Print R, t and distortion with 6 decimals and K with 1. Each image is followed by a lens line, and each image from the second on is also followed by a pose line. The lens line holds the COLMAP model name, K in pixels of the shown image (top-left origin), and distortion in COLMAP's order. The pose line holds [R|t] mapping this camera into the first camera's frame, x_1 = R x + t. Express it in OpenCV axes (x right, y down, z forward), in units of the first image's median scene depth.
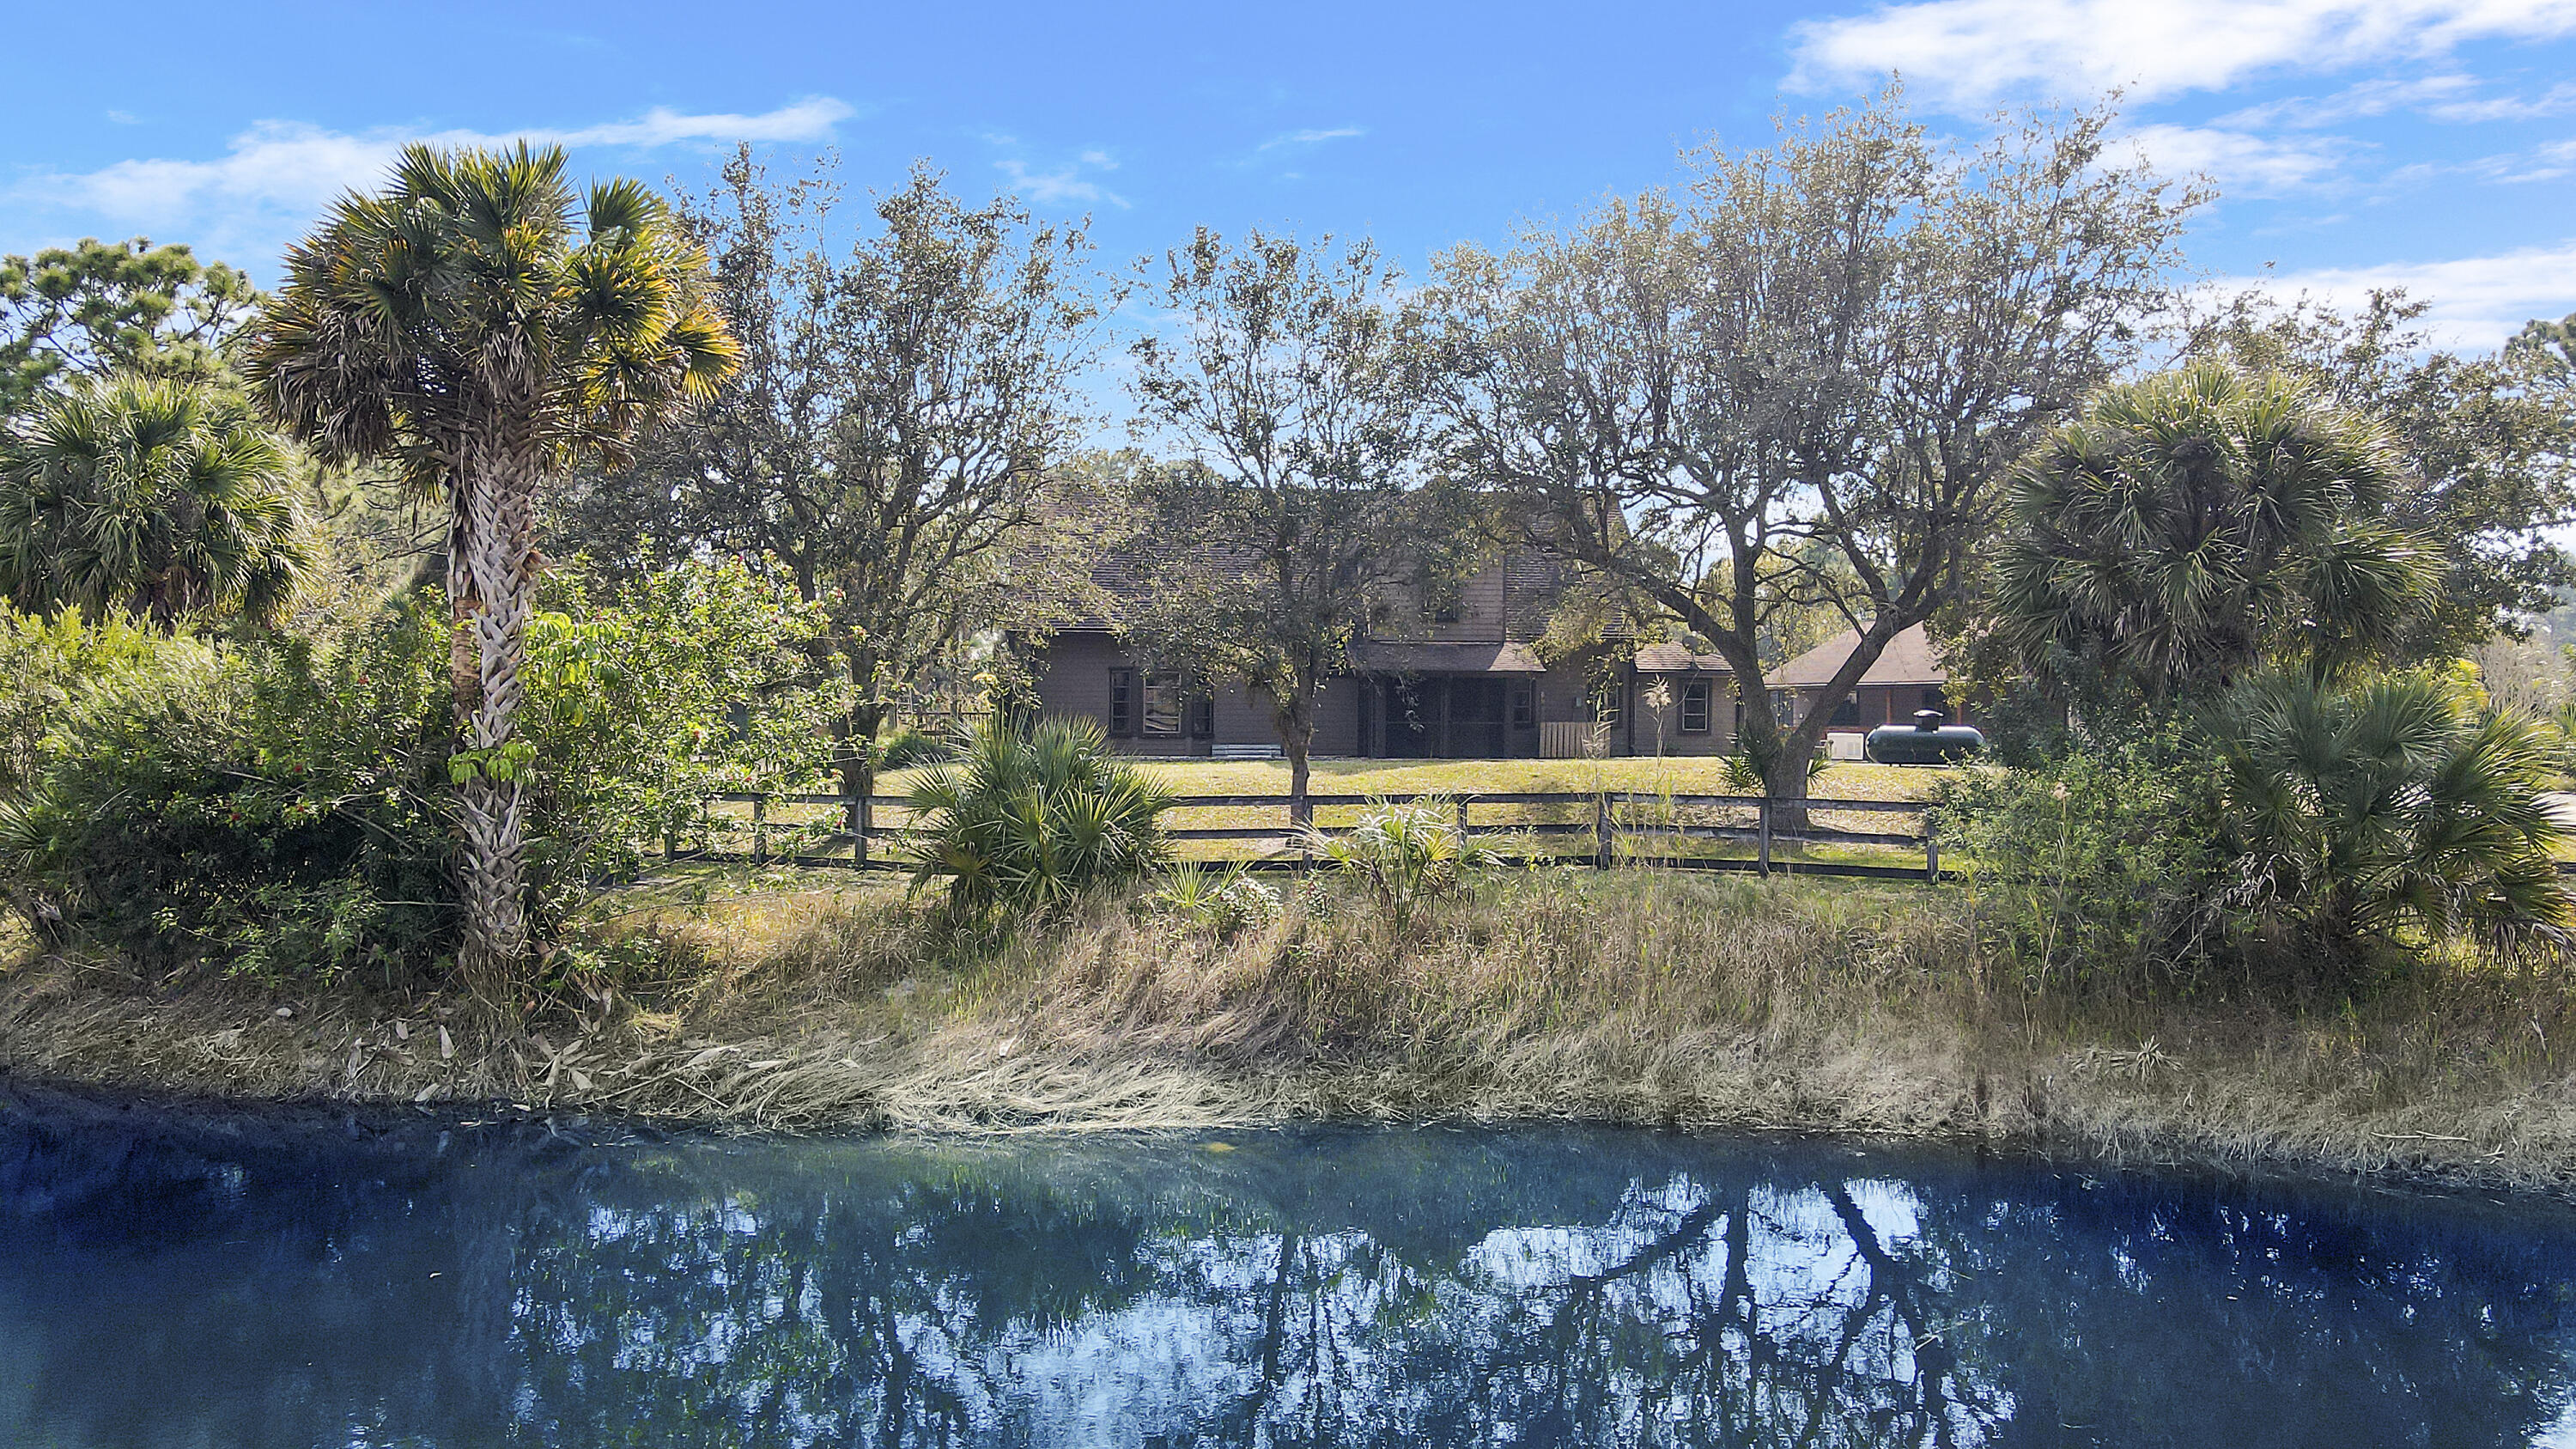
lens RADIAL K [[1902.2, 0, 1288.0], [0, 1902.2, 724.5], [0, 0, 1]] dist [-0.001067, 0.000798]
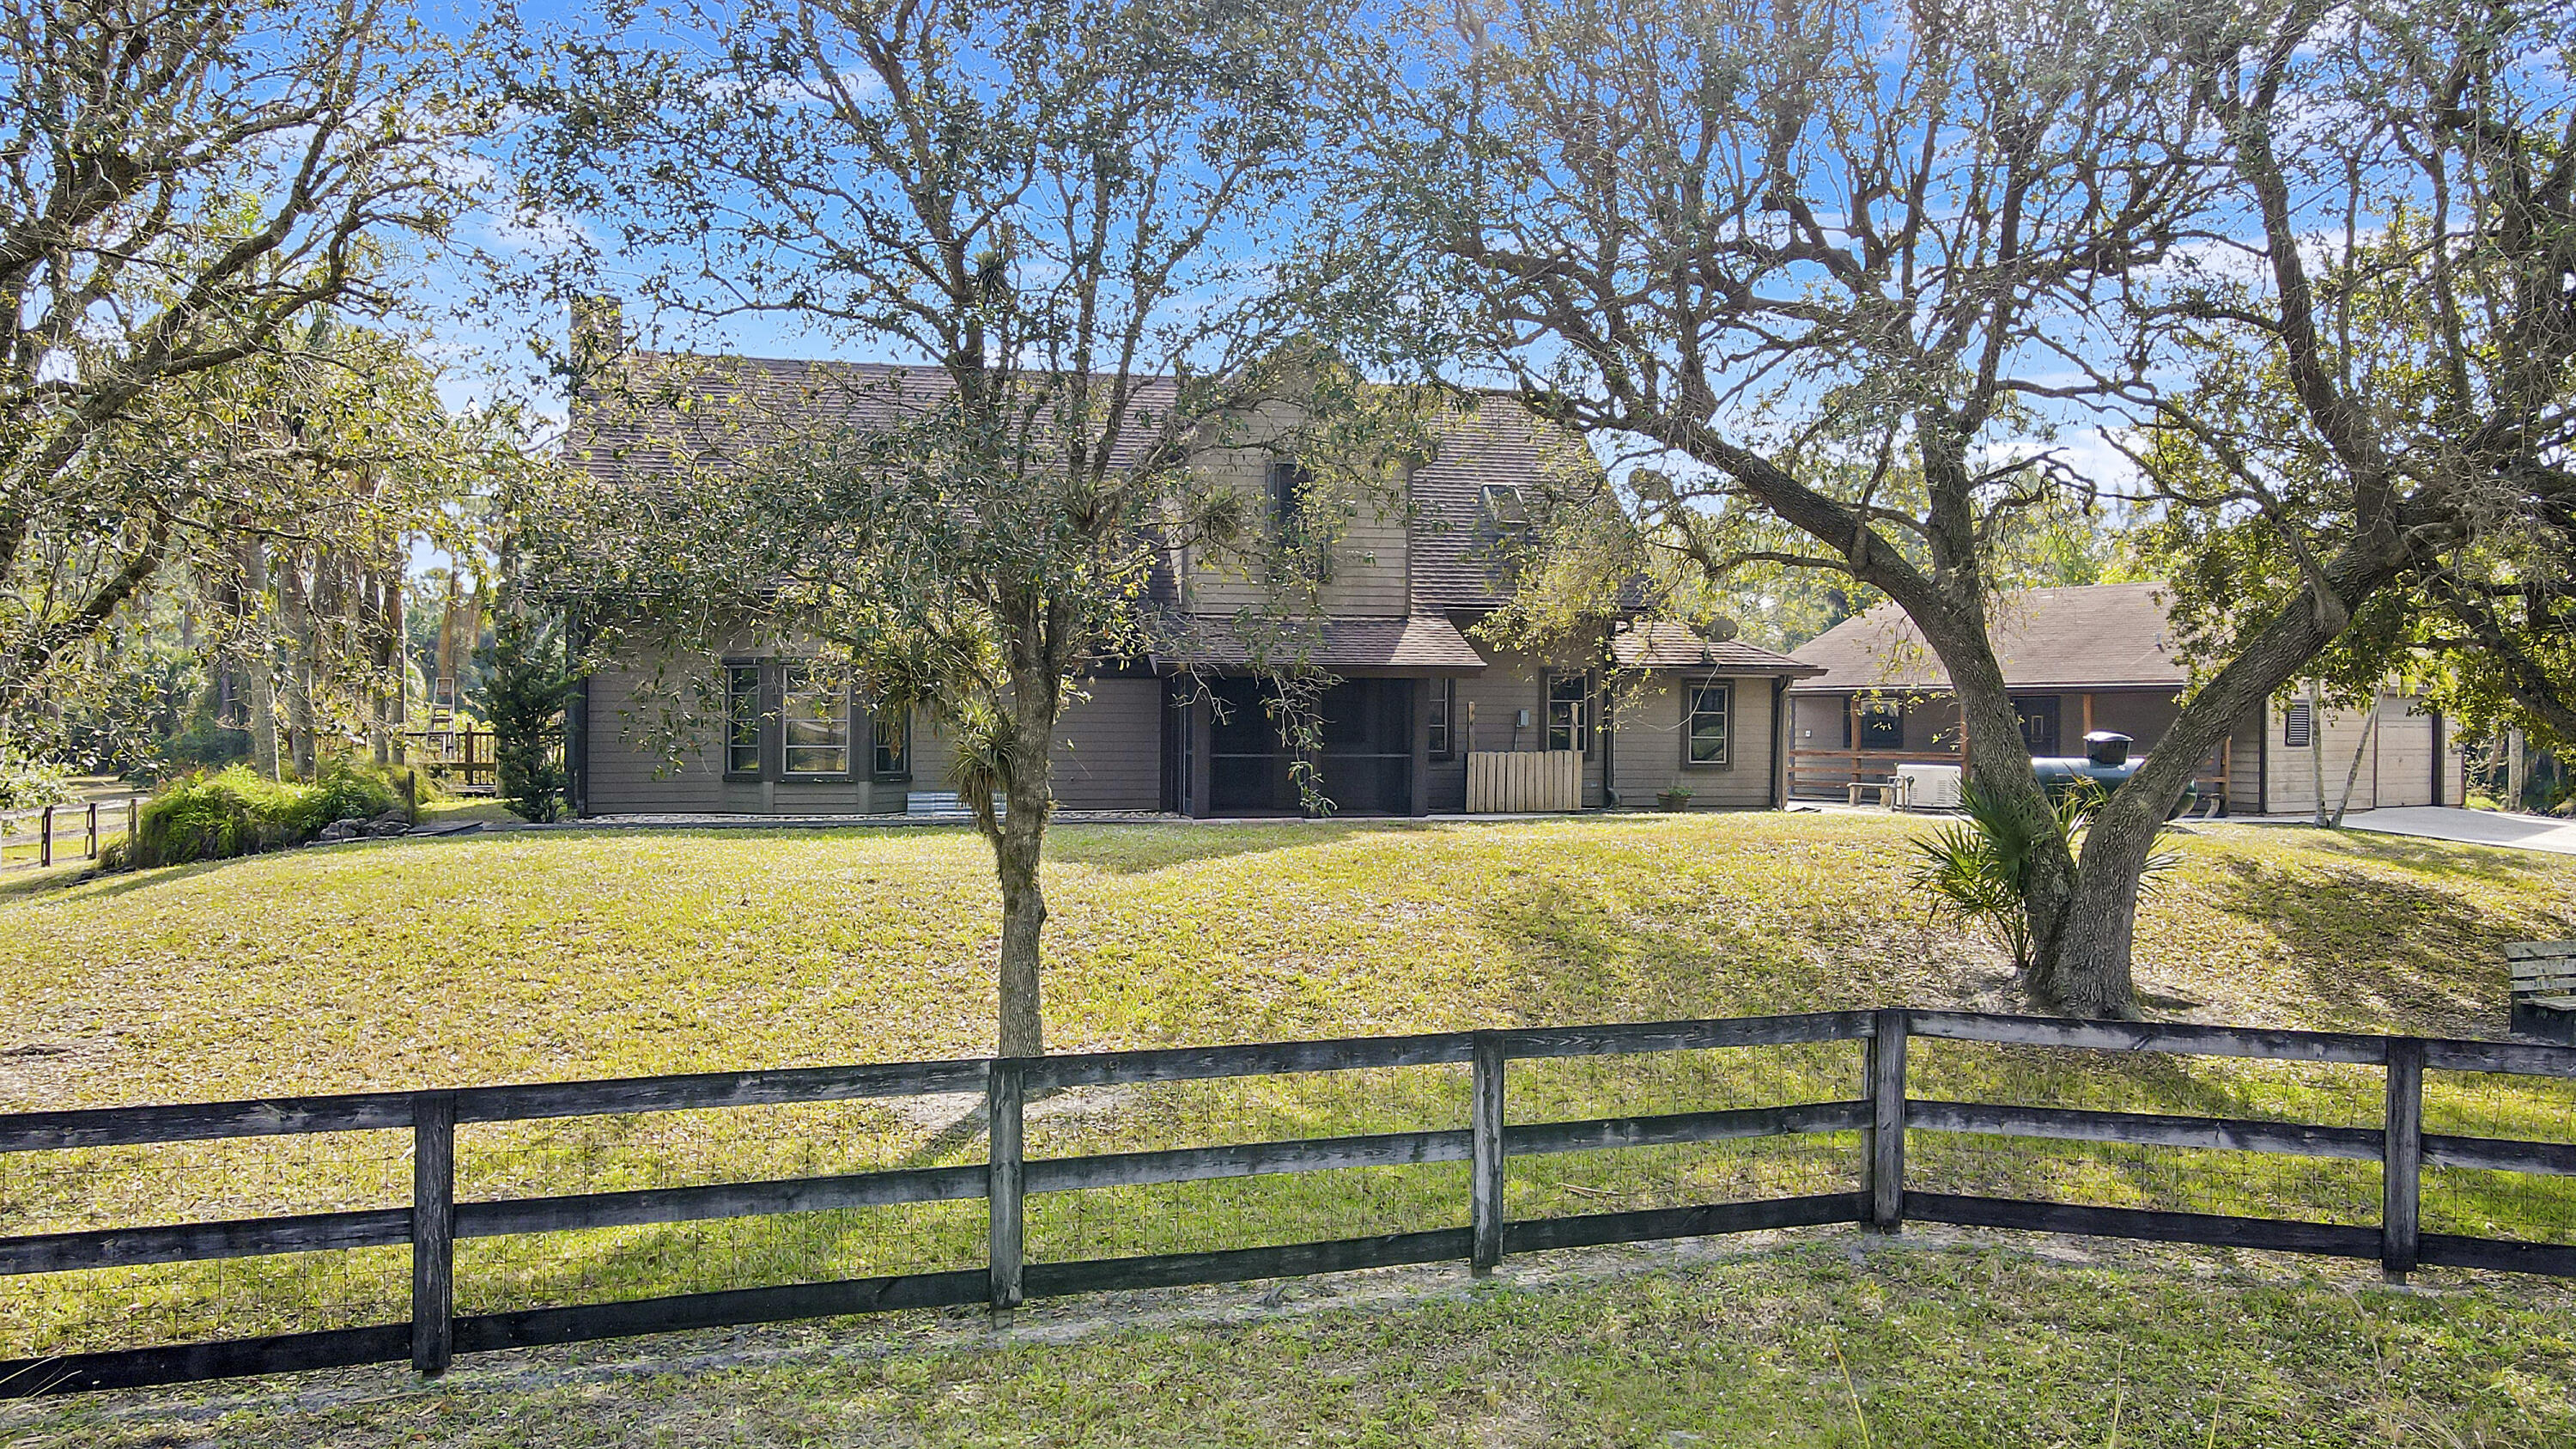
lens RADIAL K [[1902.2, 0, 1288.0], [0, 1902.2, 724.5], [0, 0, 1]] dist [-0.001067, 0.000798]
pose [[0.994283, -0.002134, 0.106759, 0.014381], [0.002319, 0.999996, -0.001608, -0.009503], [-0.106755, 0.001846, 0.994284, 0.430621]]
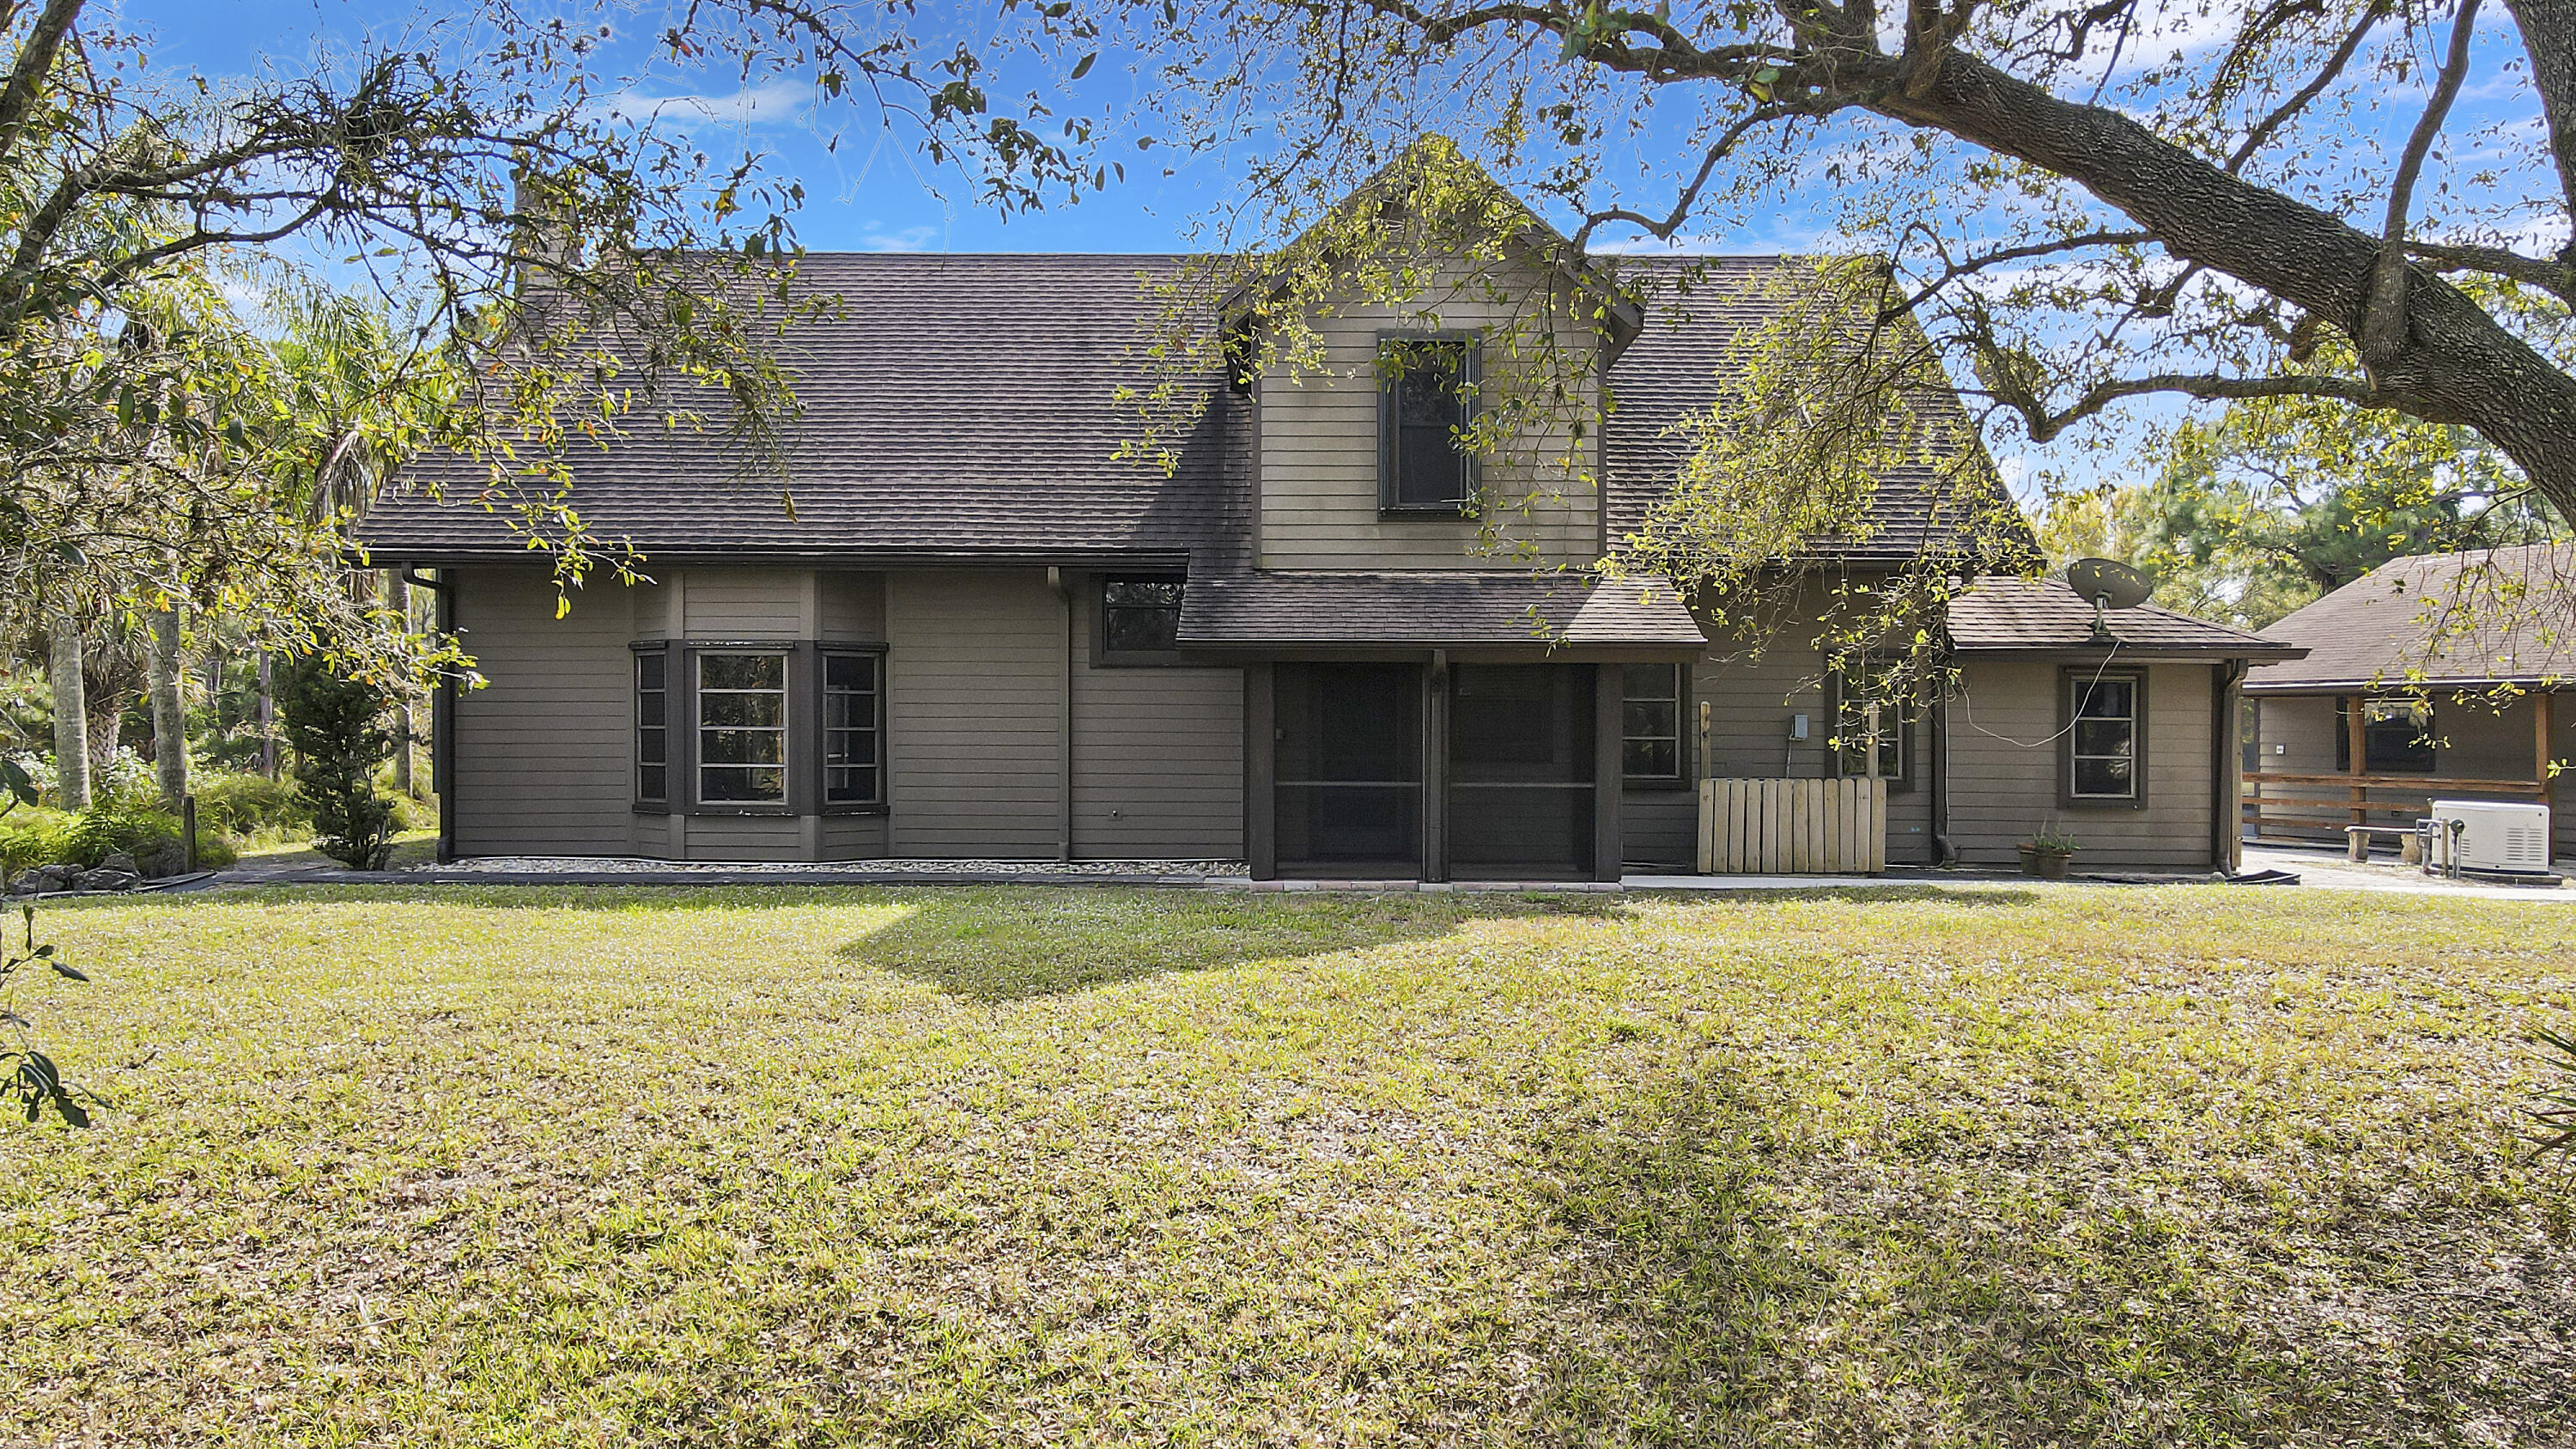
lens RADIAL K [[1838.9, 0, 1263.7], [0, 1838.9, 656.4], [0, 0, 1]] dist [-0.000693, -0.000045]
pose [[0.991069, -0.006215, -0.133207, 0.097833], [0.000226, 0.998990, -0.044924, -0.009843], [0.133352, 0.044493, 0.990070, 0.637606]]
